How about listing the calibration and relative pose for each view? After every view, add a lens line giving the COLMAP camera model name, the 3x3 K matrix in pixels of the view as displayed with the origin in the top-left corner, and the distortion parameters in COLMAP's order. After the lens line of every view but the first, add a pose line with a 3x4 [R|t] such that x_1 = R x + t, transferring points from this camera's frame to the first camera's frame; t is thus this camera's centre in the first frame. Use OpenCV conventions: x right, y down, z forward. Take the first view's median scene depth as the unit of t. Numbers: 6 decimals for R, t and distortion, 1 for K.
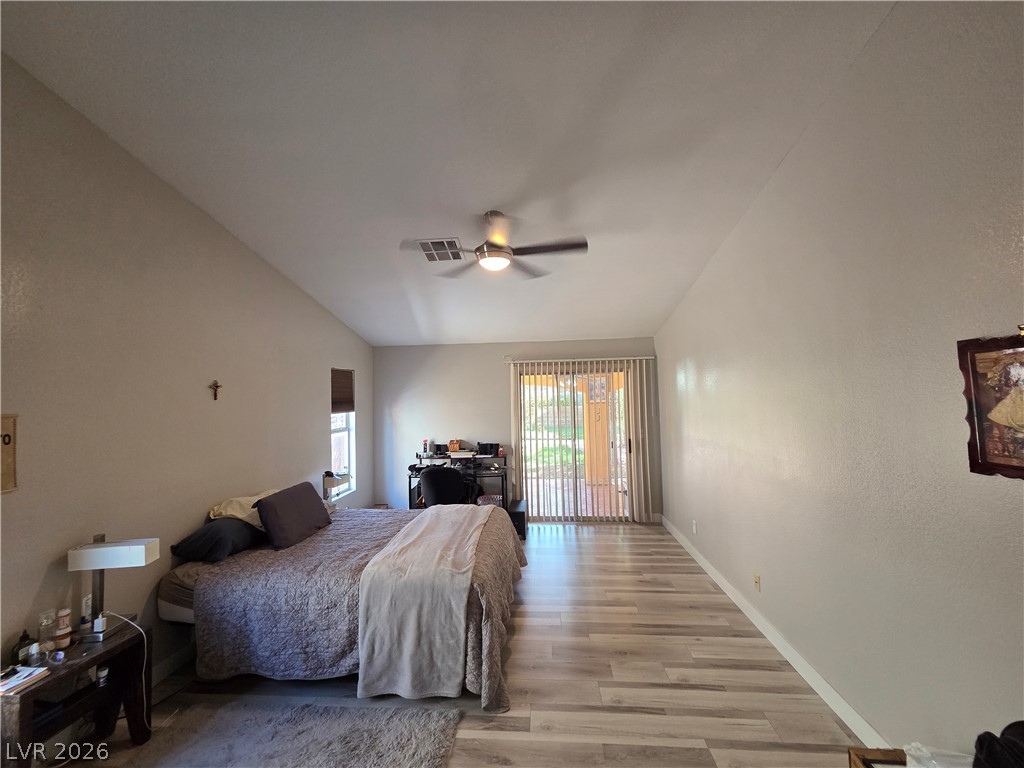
lens RADIAL K [[420.6, 0, 512.0], [0, 420.6, 384.0], [0, 0, 1]] dist [0.014773, -0.005761]
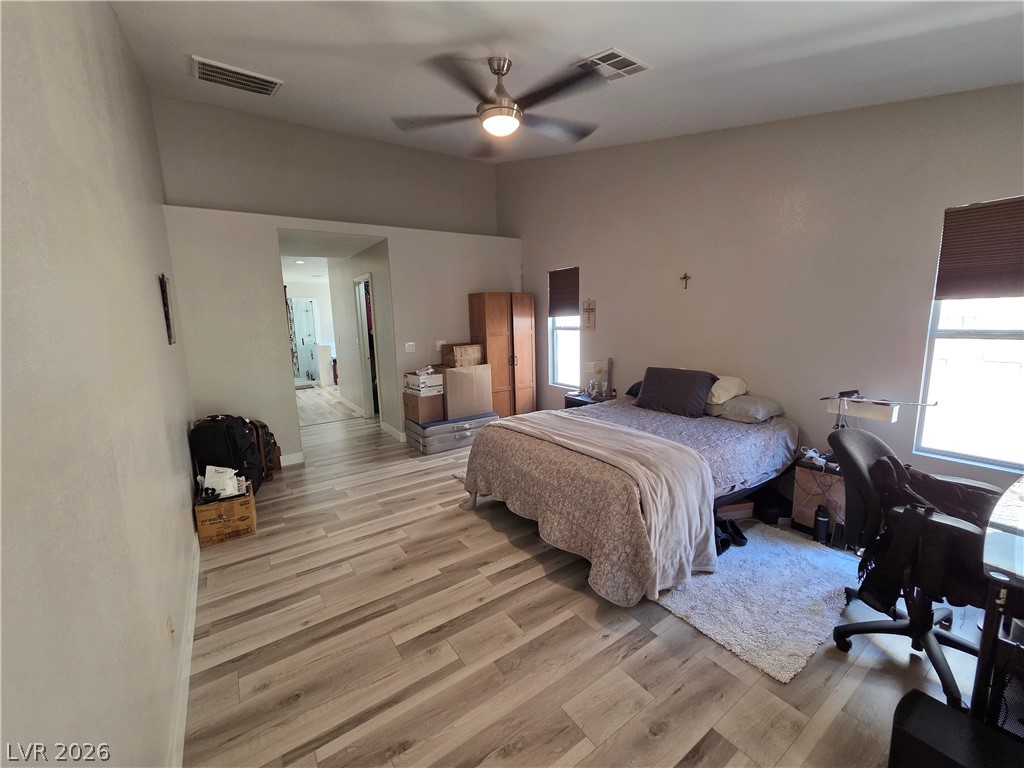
lens RADIAL K [[420.6, 0, 512.0], [0, 420.6, 384.0], [0, 0, 1]] dist [0.014773, -0.005761]
pose [[-0.779200, 0.145468, -0.609661, 0.591006], [0.064121, 0.986092, 0.153334, 0.104716], [0.623487, 0.080385, -0.777691, 1.905937]]
